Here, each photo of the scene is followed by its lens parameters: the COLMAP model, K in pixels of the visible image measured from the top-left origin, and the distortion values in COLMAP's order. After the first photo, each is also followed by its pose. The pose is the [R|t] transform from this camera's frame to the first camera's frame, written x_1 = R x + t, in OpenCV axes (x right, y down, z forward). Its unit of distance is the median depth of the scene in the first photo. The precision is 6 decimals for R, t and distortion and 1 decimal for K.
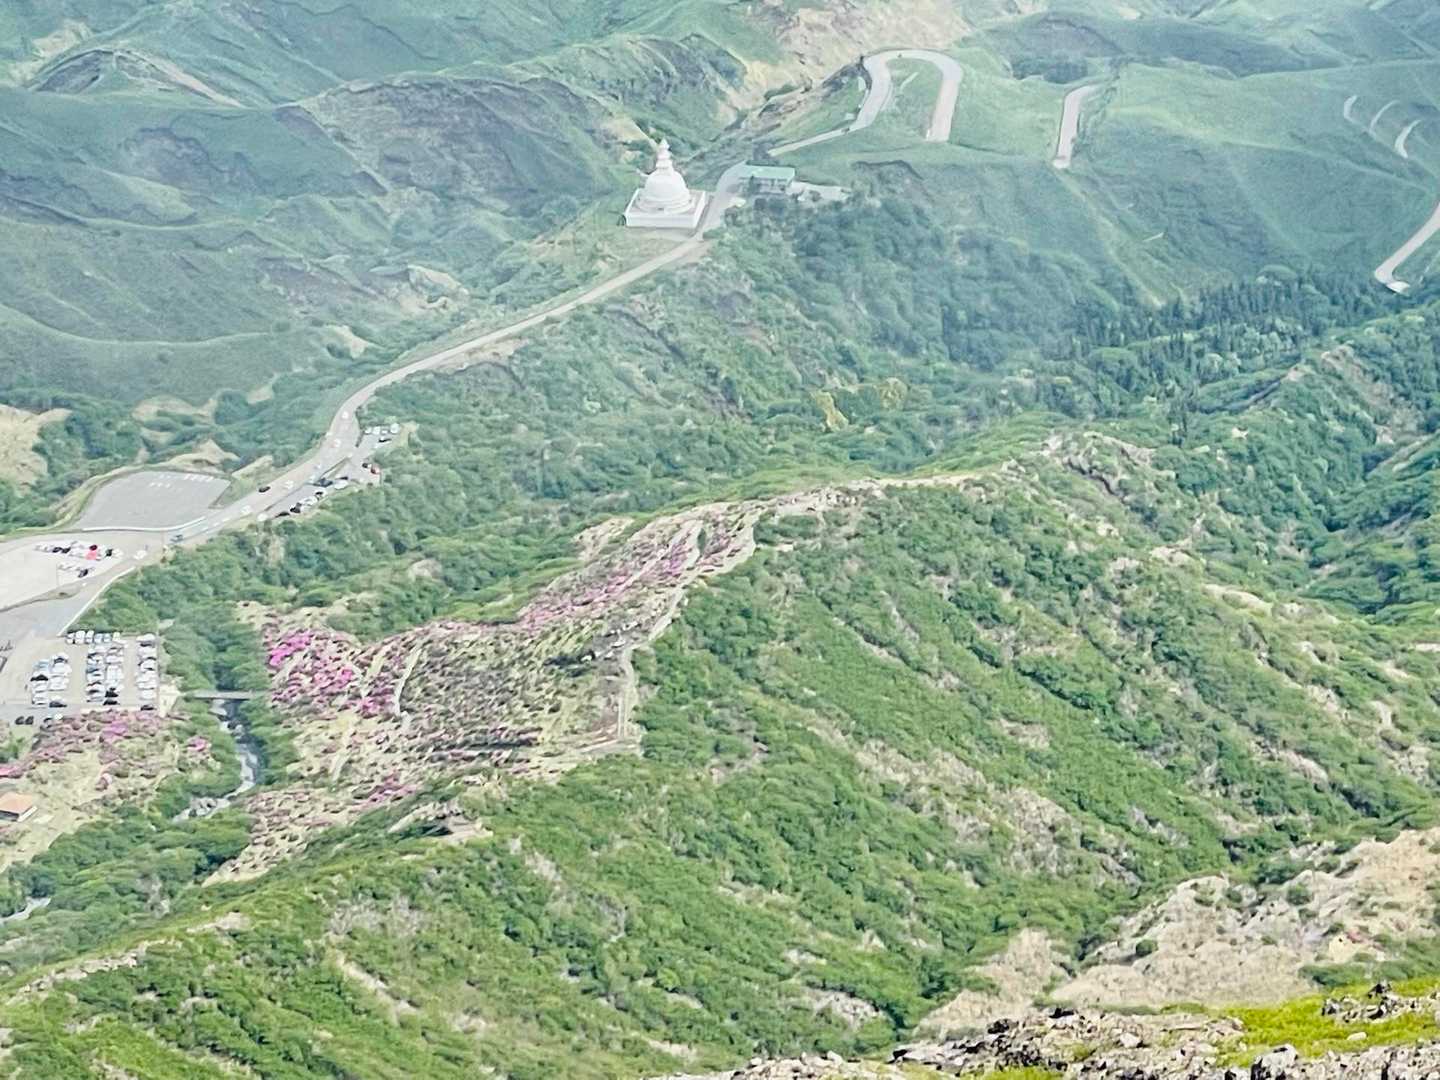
lens RADIAL K [[2659.0, 0, 720.0], [0, 2659.0, 540.0], [0, 0, 1]] dist [0.001026, 0.116979]
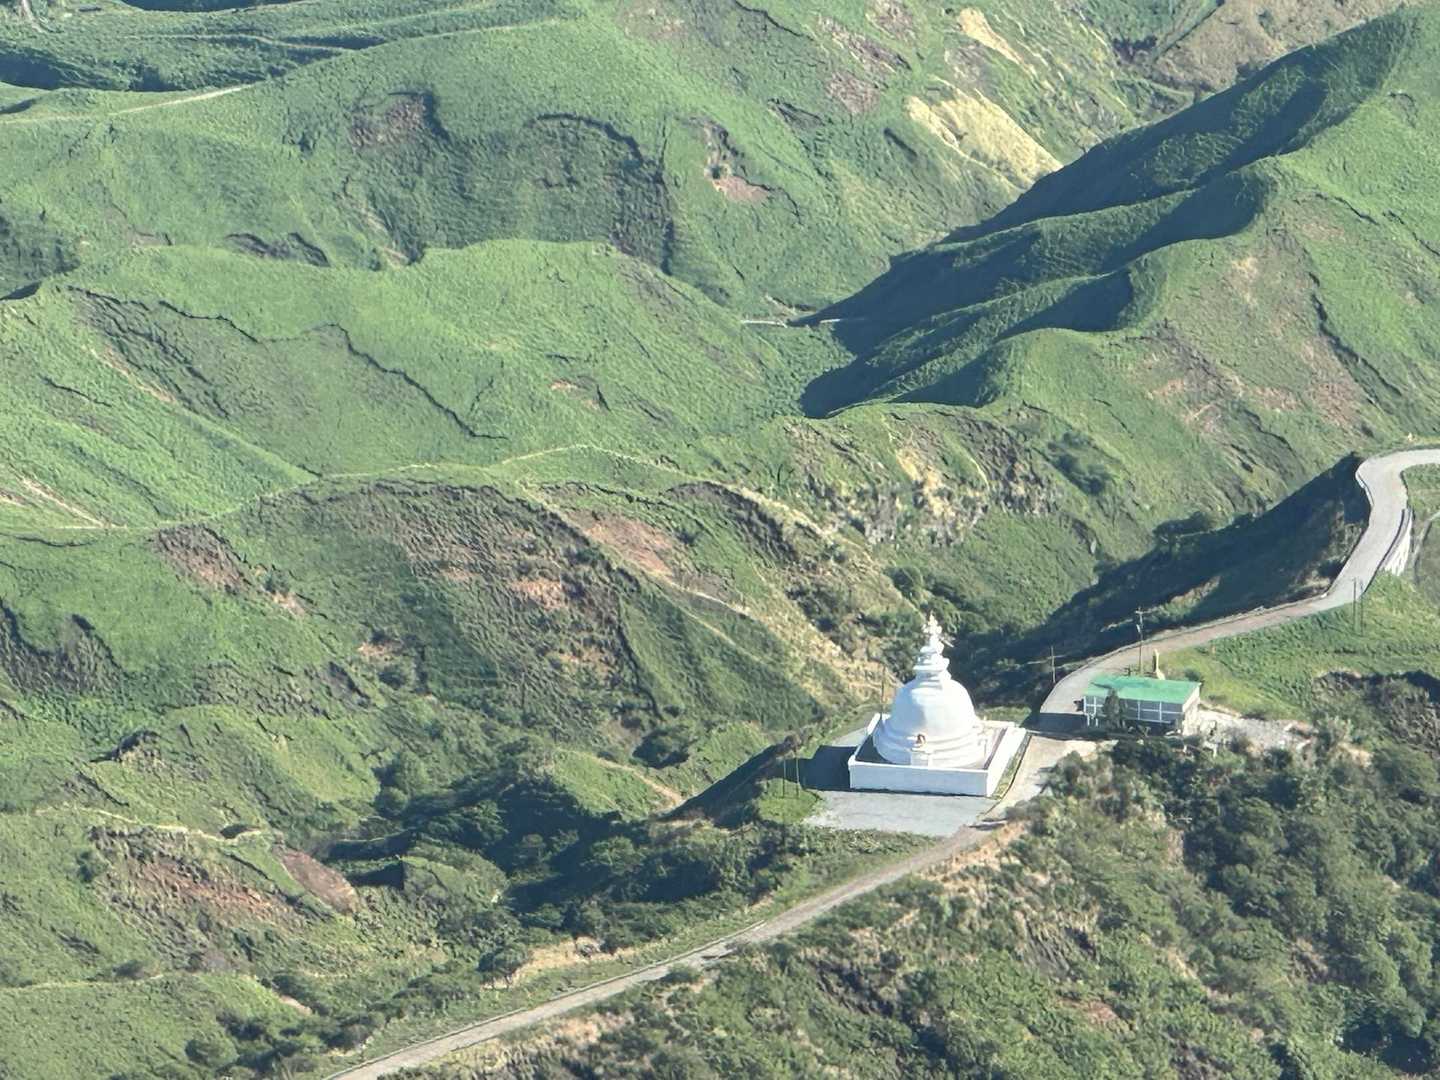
lens RADIAL K [[2038.7, 0, 720.0], [0, 2038.7, 540.0], [0, 0, 1]] dist [-0.001615, 0.071820]
pose [[0.996264, 0.045543, 0.073381, -0.090157], [-0.022522, 0.957263, -0.288340, -0.051831], [-0.083377, 0.285610, 0.954712, 0.623134]]
